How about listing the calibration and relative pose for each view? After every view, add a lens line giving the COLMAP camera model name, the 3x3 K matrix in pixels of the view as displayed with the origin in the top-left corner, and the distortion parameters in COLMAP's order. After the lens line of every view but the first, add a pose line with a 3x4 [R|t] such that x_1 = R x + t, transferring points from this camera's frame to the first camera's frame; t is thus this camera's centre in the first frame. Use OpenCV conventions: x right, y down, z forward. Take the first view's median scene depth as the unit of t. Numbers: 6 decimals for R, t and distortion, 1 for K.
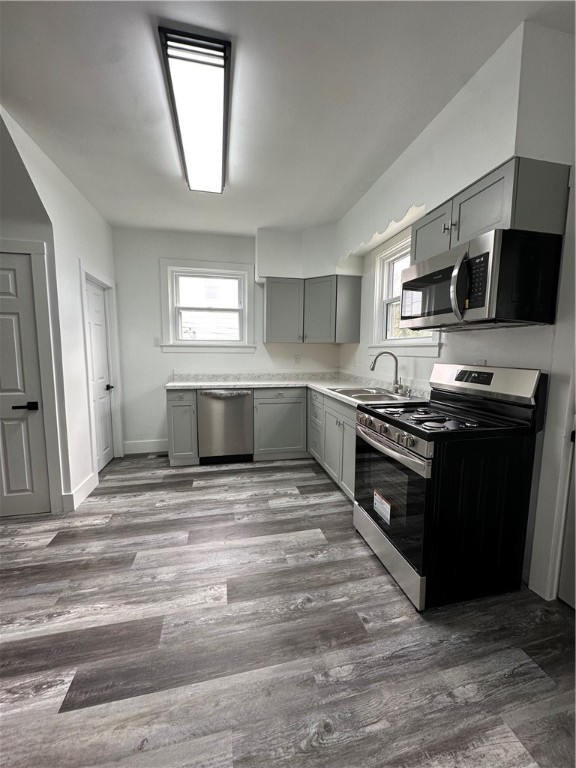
lens RADIAL K [[304.0, 0, 288.0], [0, 304.0, 384.0], [0, 0, 1]] dist [0.000342, 0.000175]
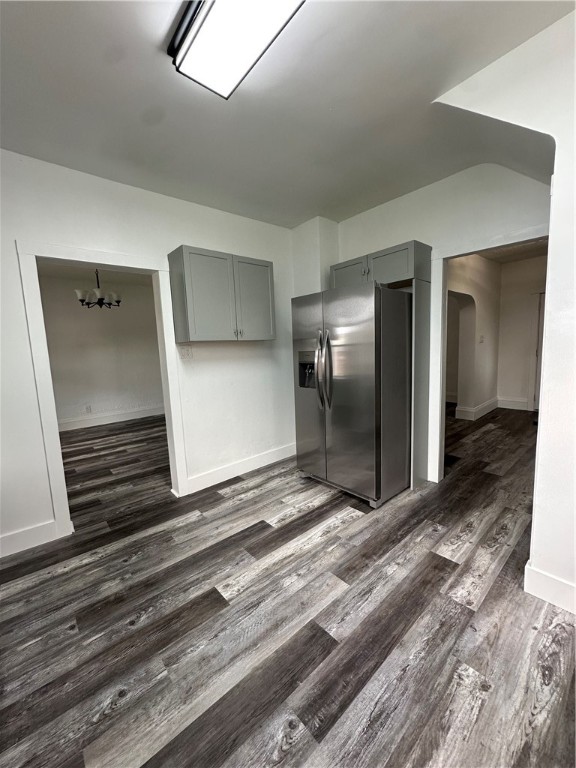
lens RADIAL K [[304.0, 0, 288.0], [0, 304.0, 384.0], [0, 0, 1]] dist [0.000342, 0.000175]
pose [[-0.879061, 0.087892, -0.468536, 0.018473], [-0.013116, 0.978025, 0.208074, -0.211123], [0.476528, 0.189055, -0.858591, 1.730800]]
